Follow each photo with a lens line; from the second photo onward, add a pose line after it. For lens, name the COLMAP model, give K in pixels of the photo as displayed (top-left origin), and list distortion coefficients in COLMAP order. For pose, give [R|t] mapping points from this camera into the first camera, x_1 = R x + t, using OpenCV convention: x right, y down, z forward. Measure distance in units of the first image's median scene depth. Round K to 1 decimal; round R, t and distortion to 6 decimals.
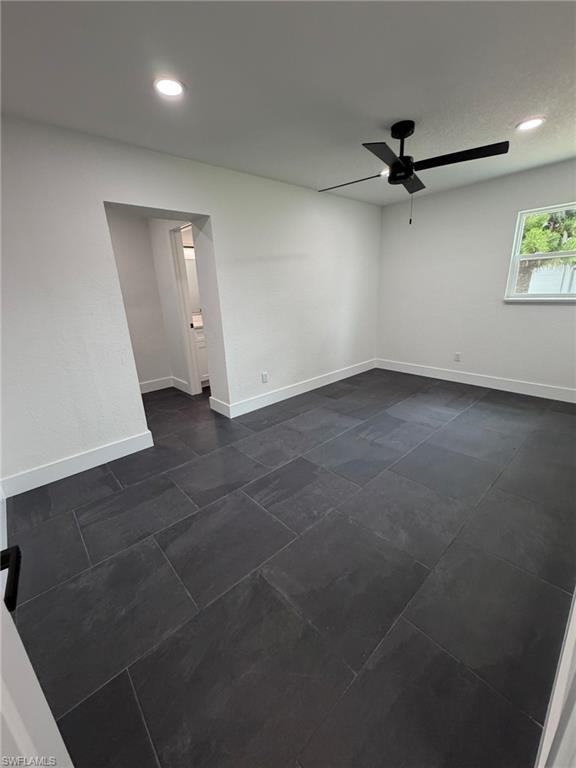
lens RADIAL K [[305.9, 0, 289.2], [0, 305.9, 383.3], [0, 0, 1]] dist [0.001558, -0.000209]
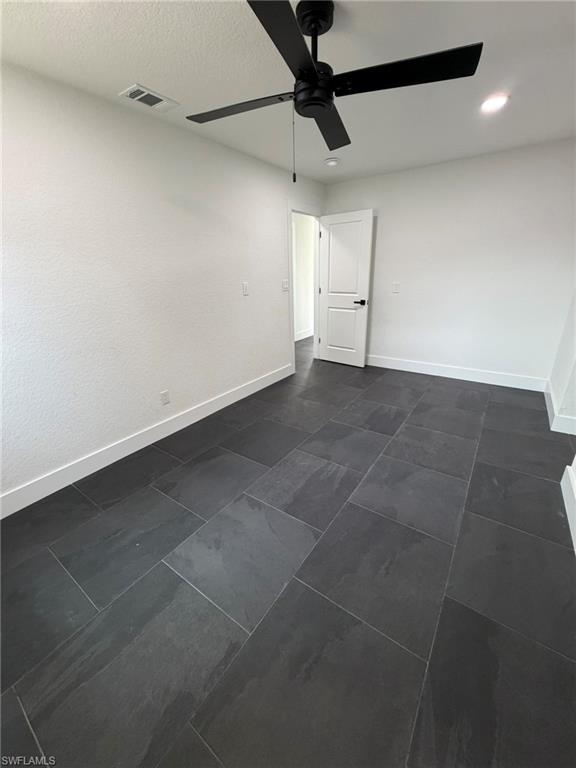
lens RADIAL K [[305.9, 0, 289.2], [0, 305.9, 383.3], [0, 0, 1]] dist [0.001558, -0.000209]
pose [[-0.973406, 0.141282, -0.180332, 0.576904], [-0.000972, 0.784629, 0.619965, -0.584232], [0.229083, 0.603653, -0.763625, 1.715702]]
